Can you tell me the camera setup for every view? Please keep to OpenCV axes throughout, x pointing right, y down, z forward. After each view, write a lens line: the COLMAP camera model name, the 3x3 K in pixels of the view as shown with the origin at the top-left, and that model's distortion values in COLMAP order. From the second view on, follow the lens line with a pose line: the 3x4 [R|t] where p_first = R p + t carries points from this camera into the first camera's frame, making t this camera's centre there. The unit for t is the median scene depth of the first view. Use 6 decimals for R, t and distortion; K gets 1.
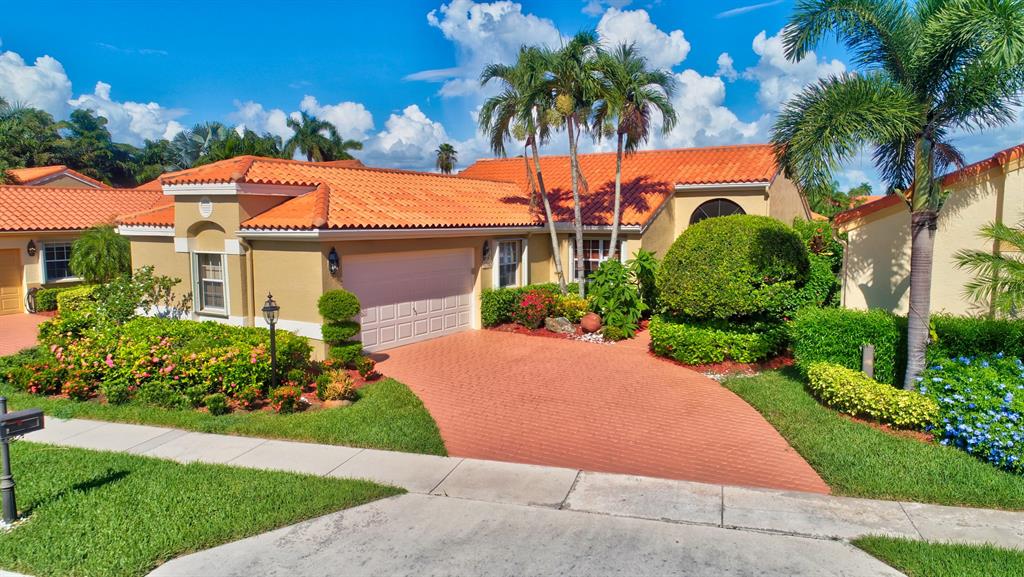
lens RADIAL K [[683.8, 0, 512.0], [0, 683.8, 288.5], [0, 0, 1]] dist [-0.000444, 0.000708]
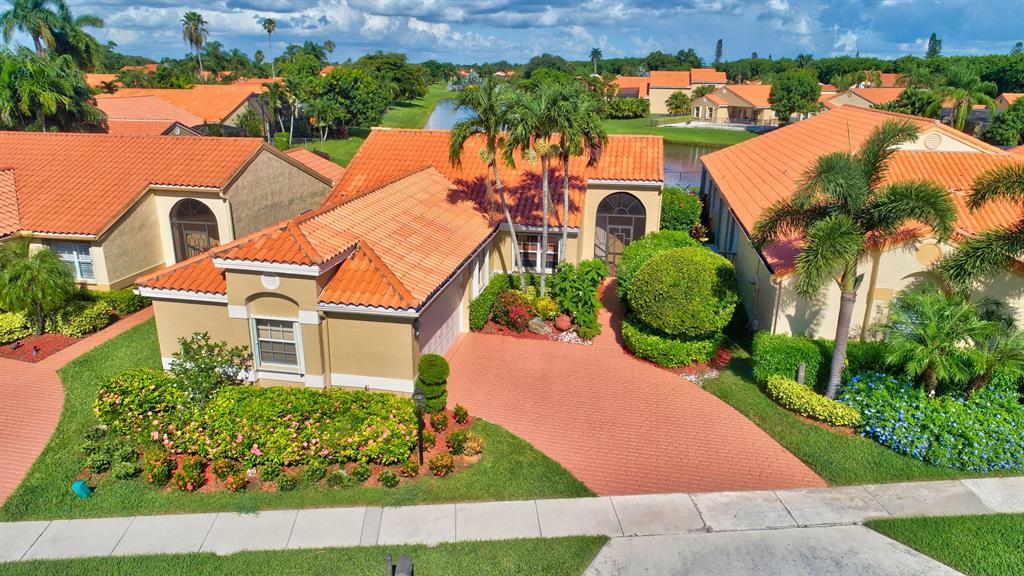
lens RADIAL K [[683.8, 0, 512.0], [0, 683.8, 288.0], [0, 0, 1]] dist [-0.000444, 0.000708]
pose [[0.931879, -0.097689, 0.349370, -0.560388], [0.024648, 0.977885, 0.207685, -0.381415], [-0.361932, -0.184926, 0.913678, -0.141390]]
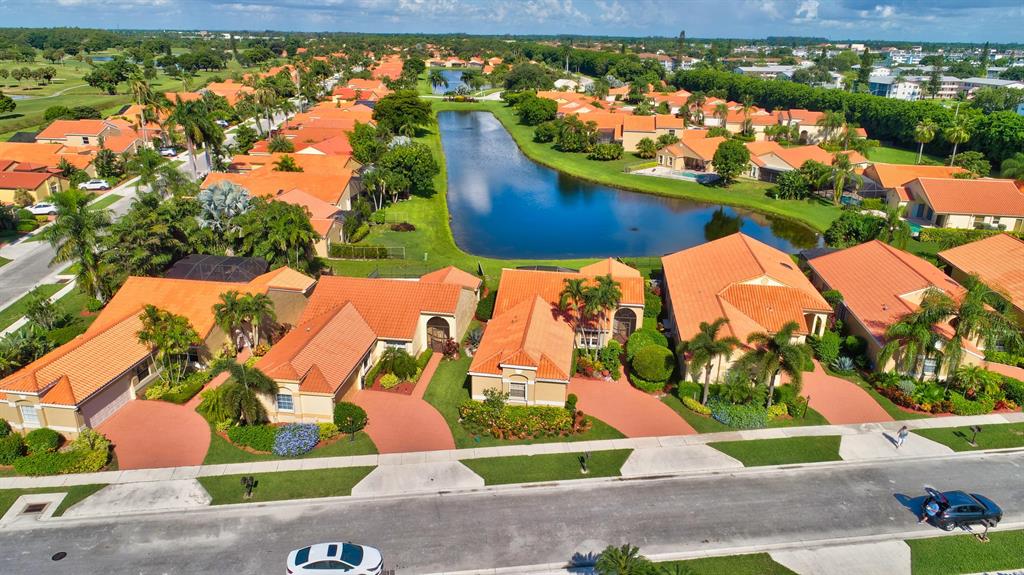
lens RADIAL K [[683.8, 0, 512.0], [0, 683.8, 287.5], [0, 0, 1]] dist [-0.000444, 0.000708]
pose [[0.912635, -0.124565, 0.389333, -2.000981], [0.023178, 0.966676, 0.254952, -1.570424], [-0.408117, -0.223654, 0.885110, -2.086068]]
